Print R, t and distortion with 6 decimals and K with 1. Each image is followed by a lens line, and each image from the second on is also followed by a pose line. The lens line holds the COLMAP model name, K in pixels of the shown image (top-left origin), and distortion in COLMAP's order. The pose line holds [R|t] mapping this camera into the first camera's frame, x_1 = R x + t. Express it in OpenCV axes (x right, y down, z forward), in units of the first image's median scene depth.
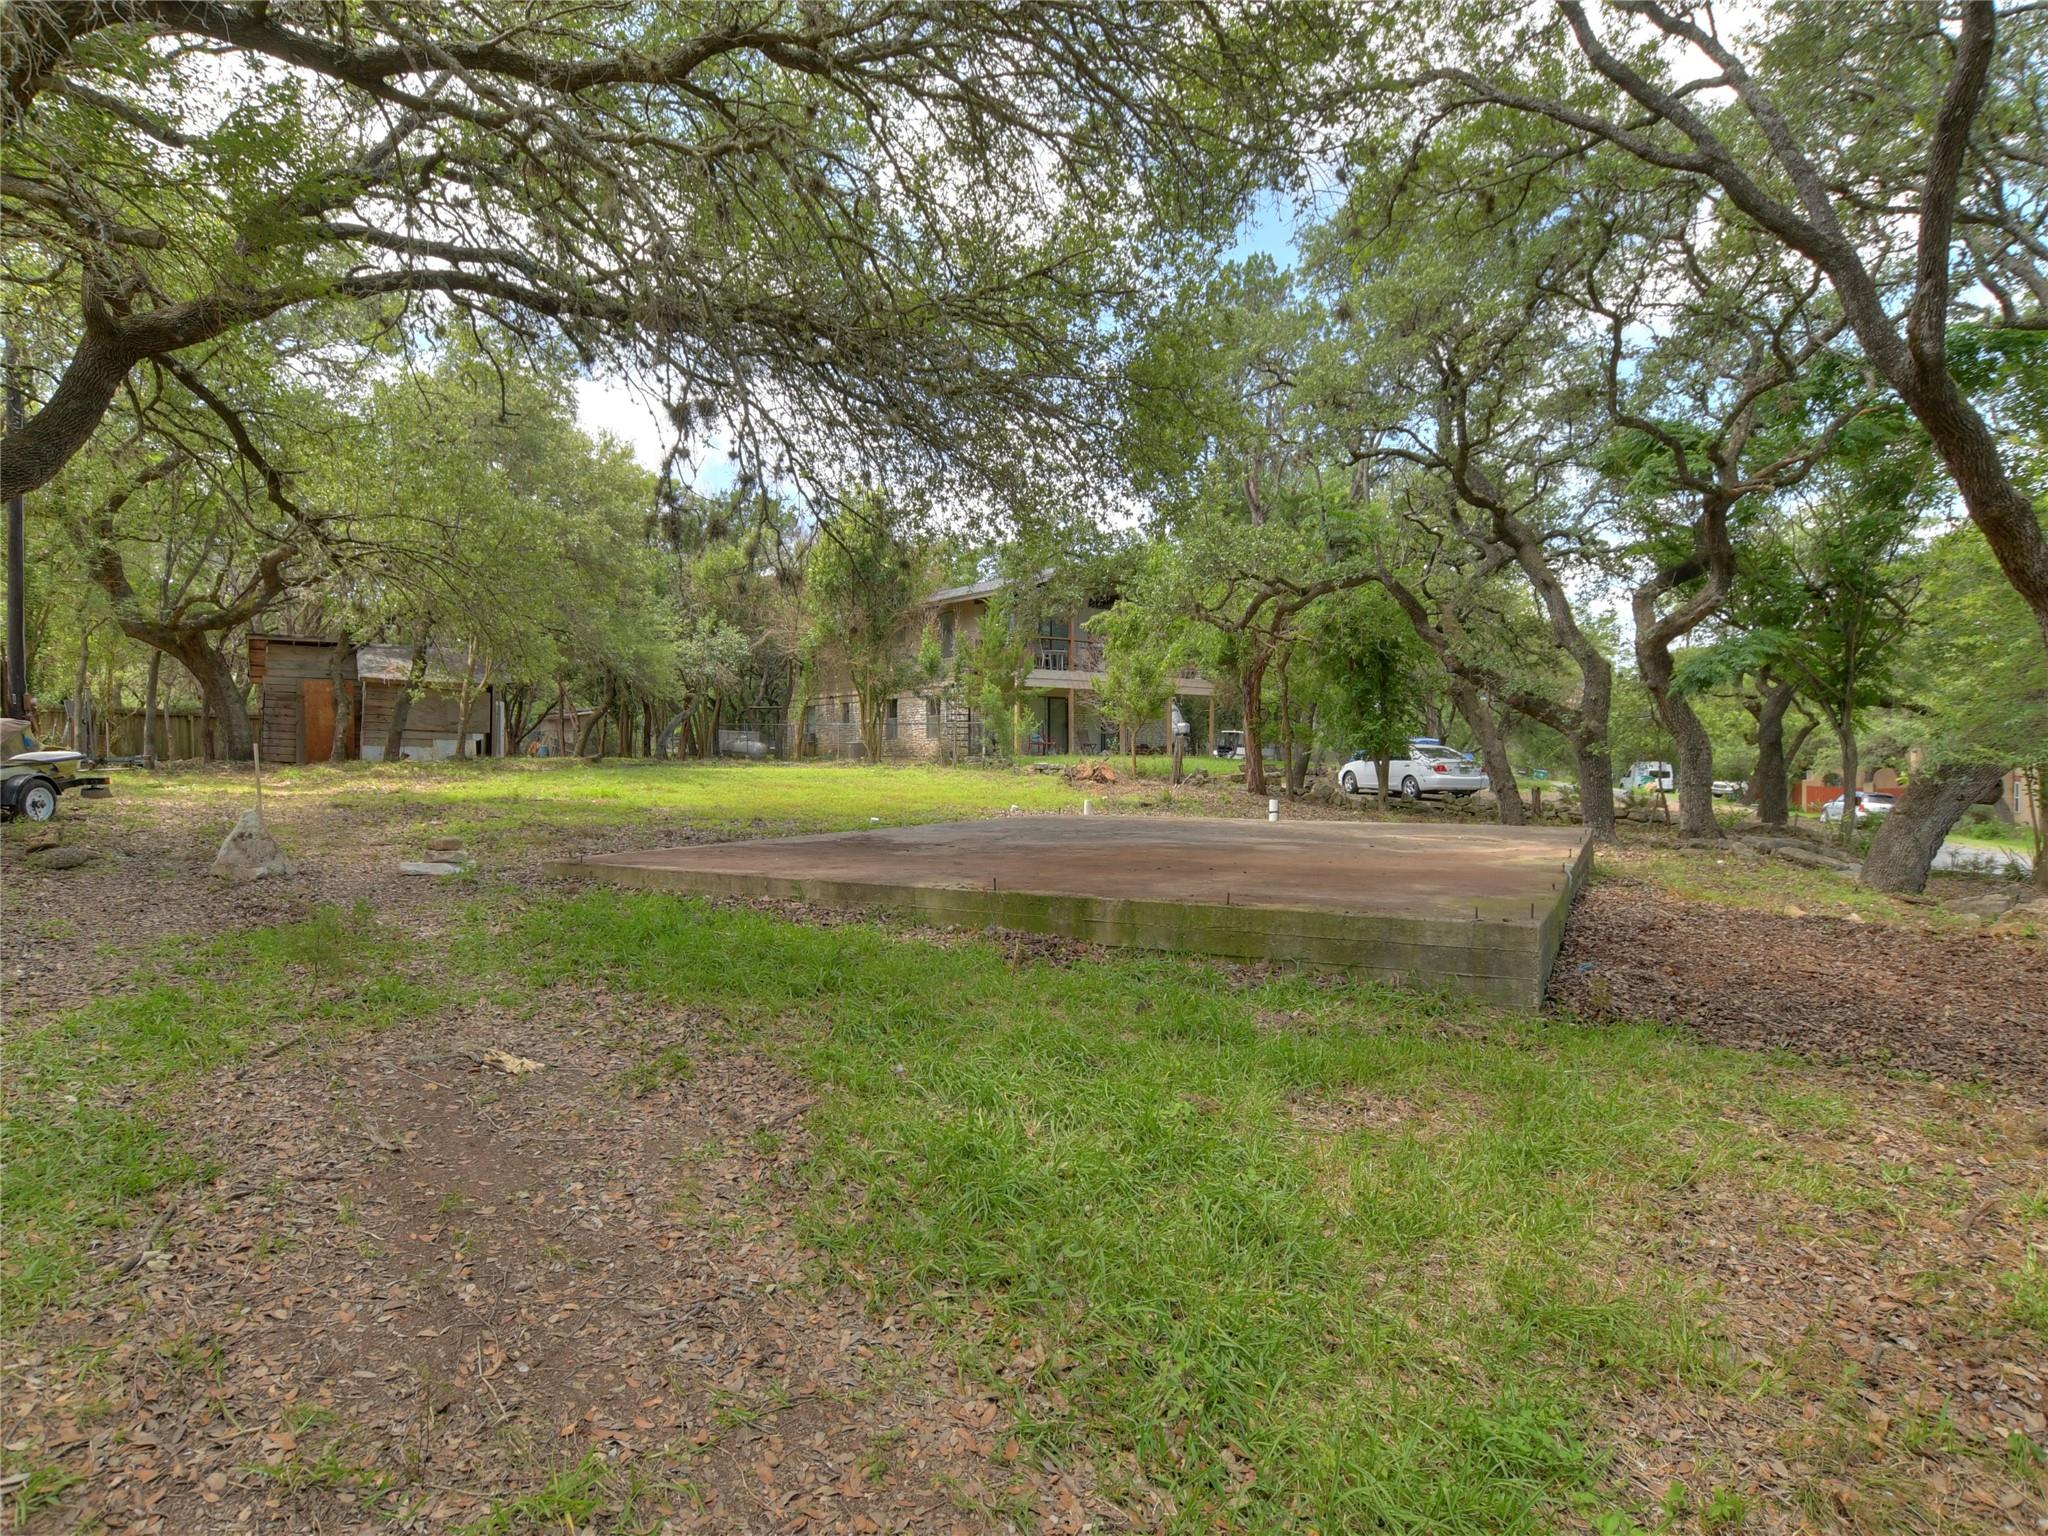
lens RADIAL K [[1095.9, 0, 1022.0], [0, 1095.9, 767.9], [0, 0, 1]] dist [-0.021233, 0.001665]
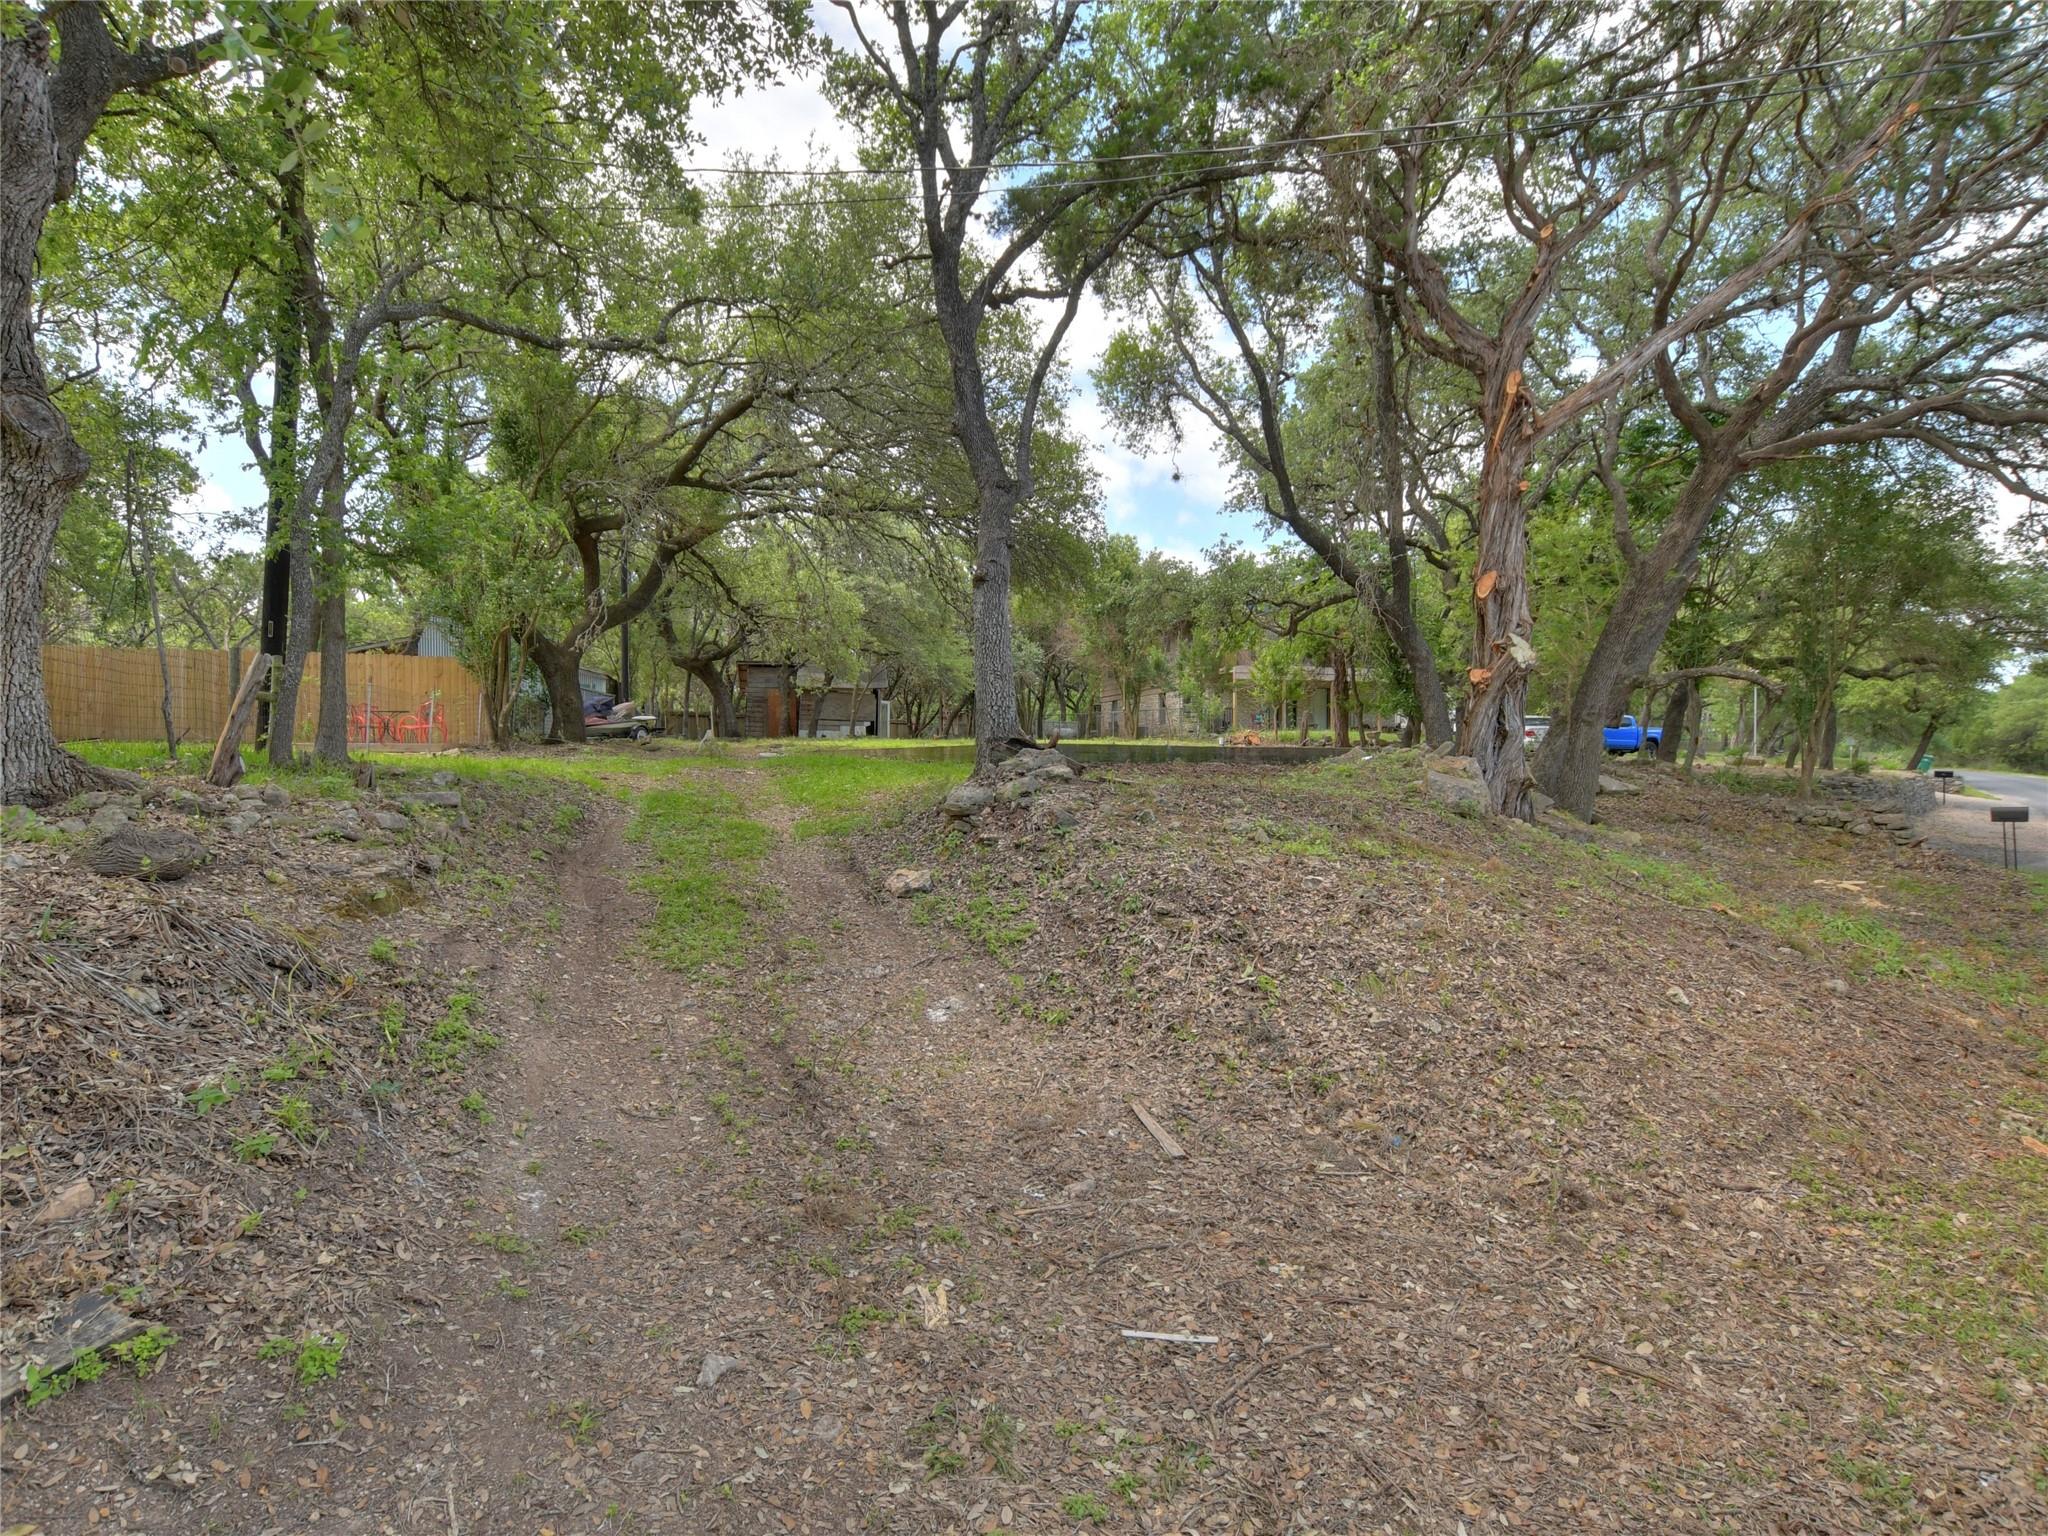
lens RADIAL K [[1150.9, 0, 1023.5], [0, 1150.9, 764.6], [0, 0, 1]] dist [0.000931, 0.000100]
pose [[0.920972, -0.008175, -0.389542, 0.210556], [0.004279, 0.999932, -0.010867, 0.030729], [0.389604, 0.008341, 0.920945, -0.249990]]
